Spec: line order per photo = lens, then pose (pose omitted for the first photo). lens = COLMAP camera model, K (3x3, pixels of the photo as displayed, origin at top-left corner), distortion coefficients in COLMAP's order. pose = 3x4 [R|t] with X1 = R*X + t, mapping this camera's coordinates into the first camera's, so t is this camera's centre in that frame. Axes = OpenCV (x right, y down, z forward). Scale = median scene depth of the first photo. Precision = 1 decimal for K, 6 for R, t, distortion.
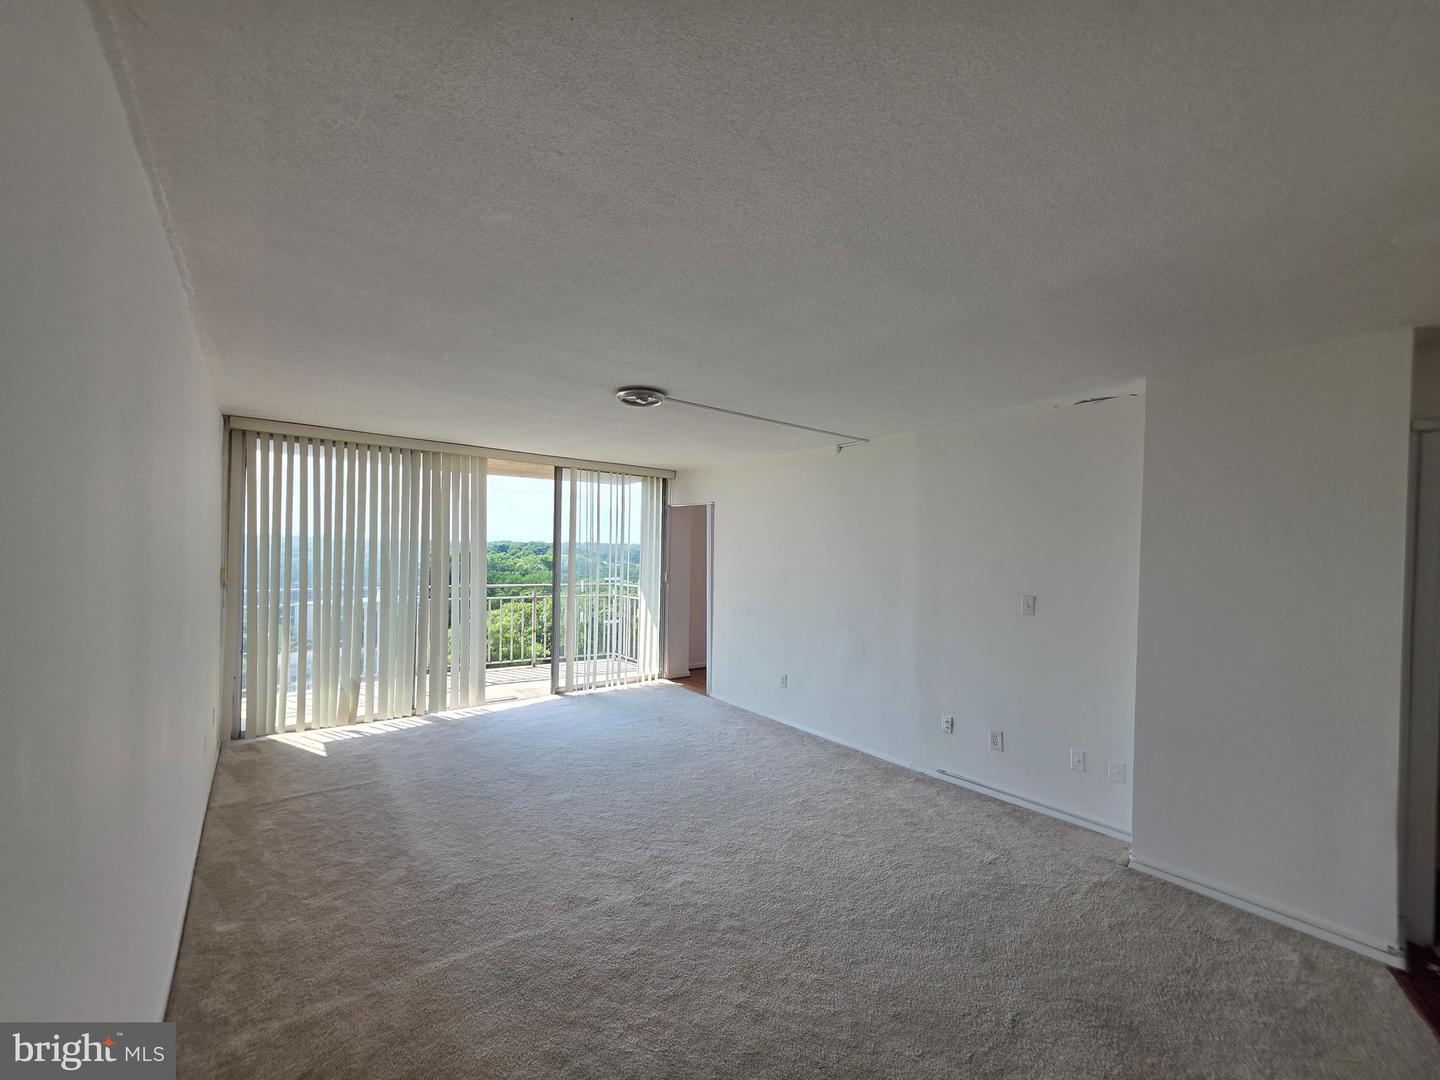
lens RADIAL K [[579.3, 0, 713.1], [0, 579.3, 551.9], [0, 0, 1]] dist [-0.000711, 0.000339]
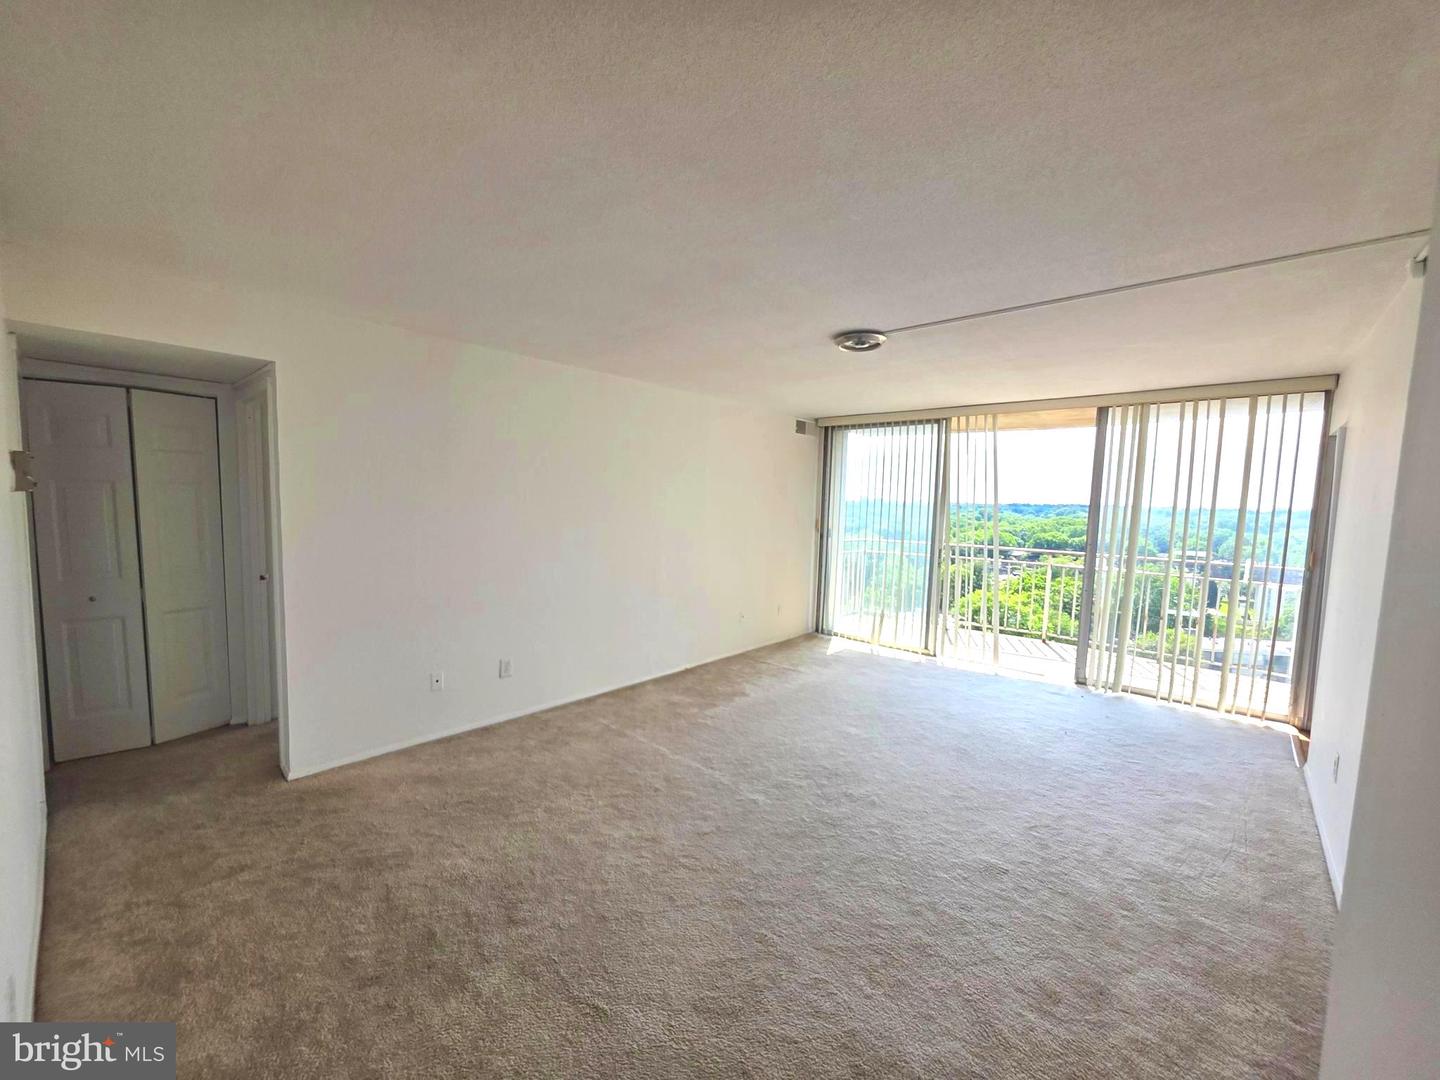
lens RADIAL K [[579.3, 0, 713.1], [0, 579.3, 551.9], [0, 0, 1]] dist [-0.000711, 0.000339]
pose [[0.191143, 0.072561, -0.978877, 0.447922], [-0.026656, 0.997280, 0.068720, 0.012401], [0.981200, 0.012958, 0.192557, 0.325088]]
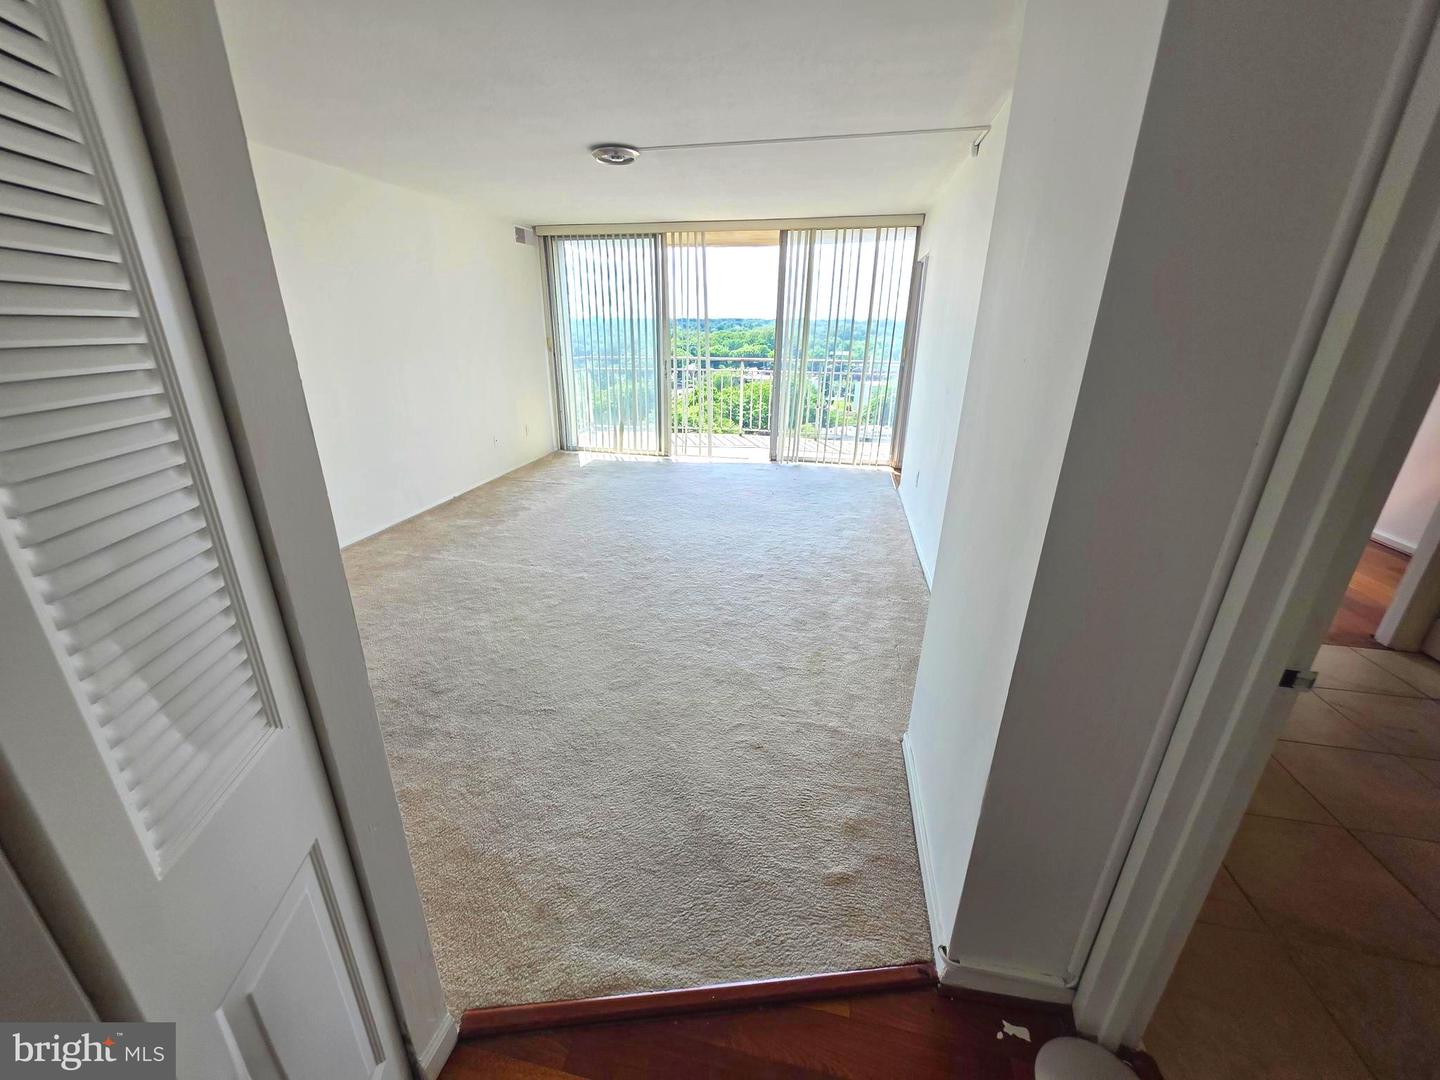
lens RADIAL K [[577.5, 0, 705.4], [0, 577.5, 547.5], [0, 0, 1]] dist [0.002781, 0.000090]
pose [[0.648751, 0.259876, -0.715253, 0.499846], [0.004867, 0.938449, 0.345385, 0.018025], [0.760985, -0.227550, 0.607555, 0.192192]]
